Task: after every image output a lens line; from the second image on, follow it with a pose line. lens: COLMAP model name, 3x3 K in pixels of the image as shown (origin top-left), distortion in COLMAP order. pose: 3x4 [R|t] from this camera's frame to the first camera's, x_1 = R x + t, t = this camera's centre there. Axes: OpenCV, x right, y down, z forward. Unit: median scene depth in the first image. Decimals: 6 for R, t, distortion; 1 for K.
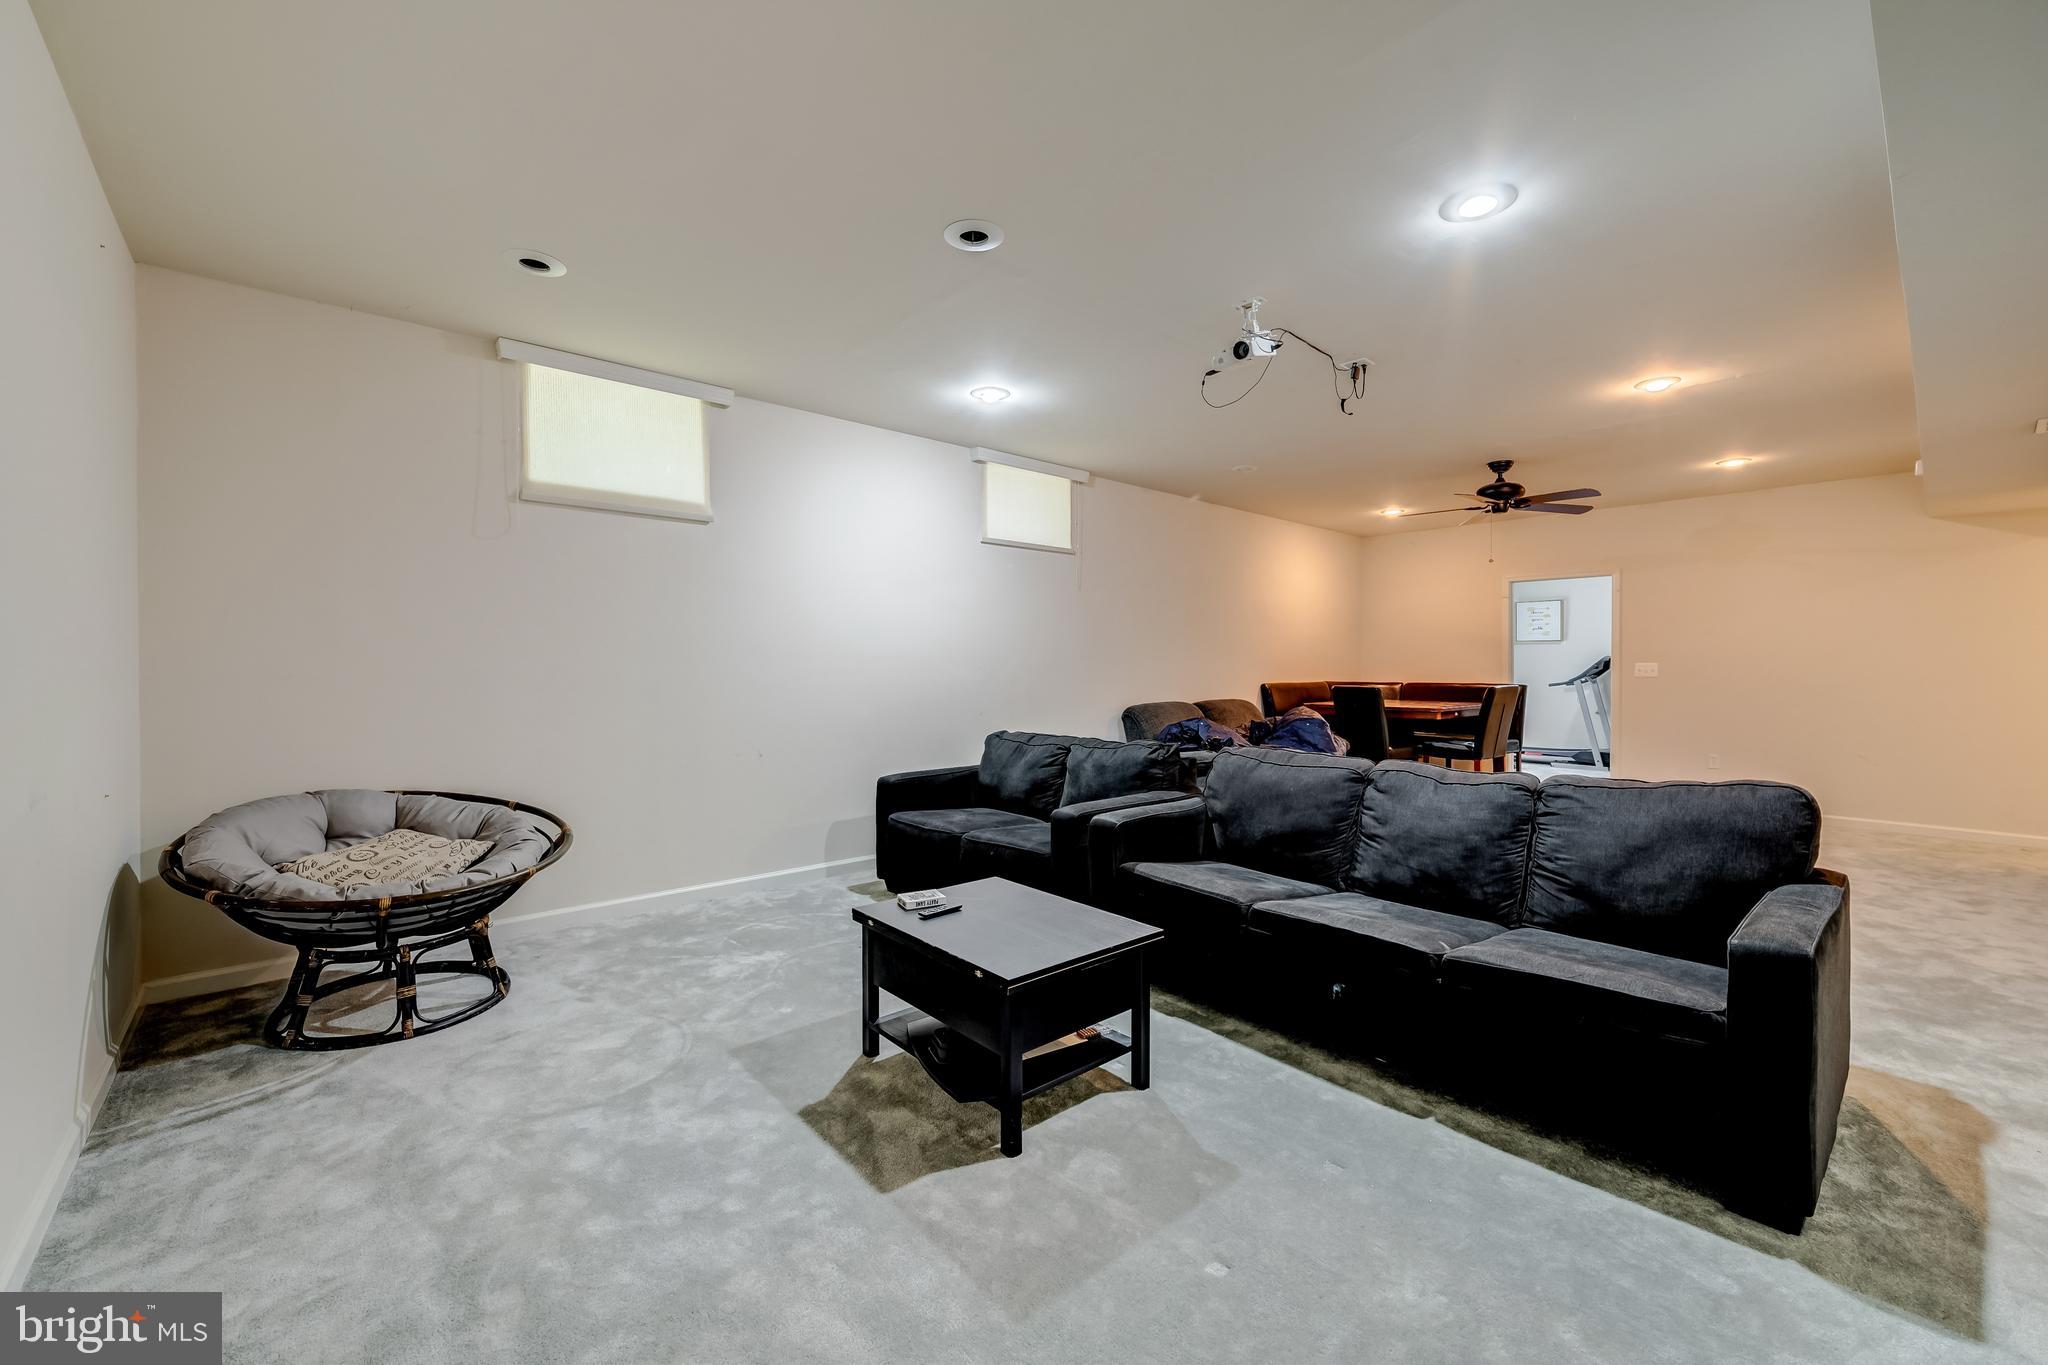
lens RADIAL K [[816.3, 0, 1024.0], [0, 816.3, 682.5], [0, 0, 1]] dist [-0.000793, -0.000049]
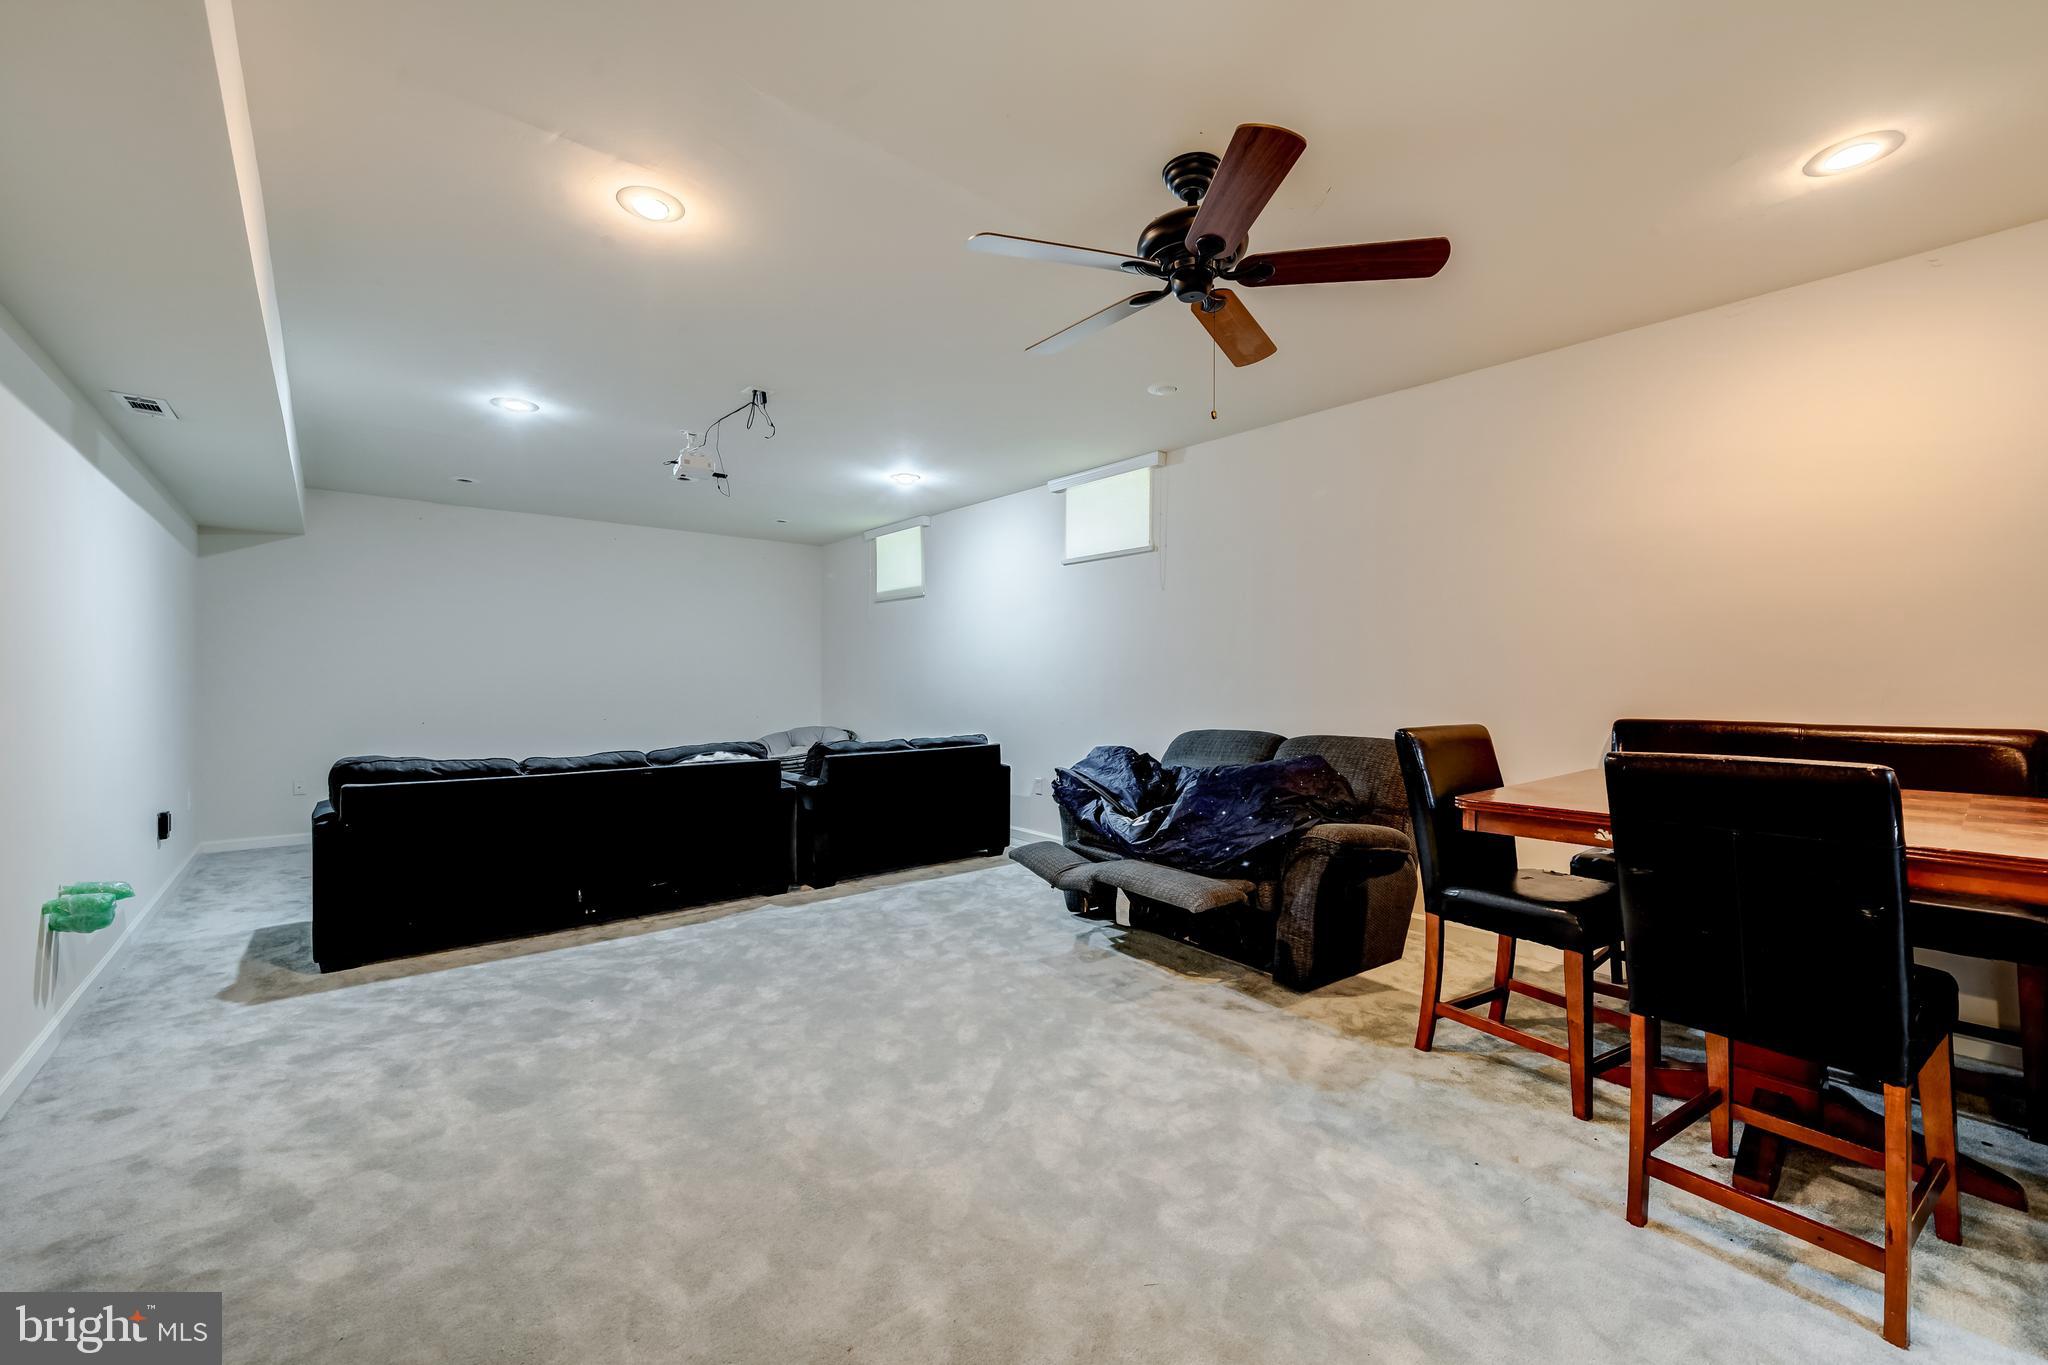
lens RADIAL K [[816.3, 0, 1024.0], [0, 816.3, 682.5], [0, 0, 1]] dist [-0.000793, -0.000049]
pose [[-0.029710, 0.007142, -0.999533, 1.062715], [-0.010579, 0.999916, 0.007459, -0.022320], [0.999503, 0.010795, -0.029632, 1.008479]]
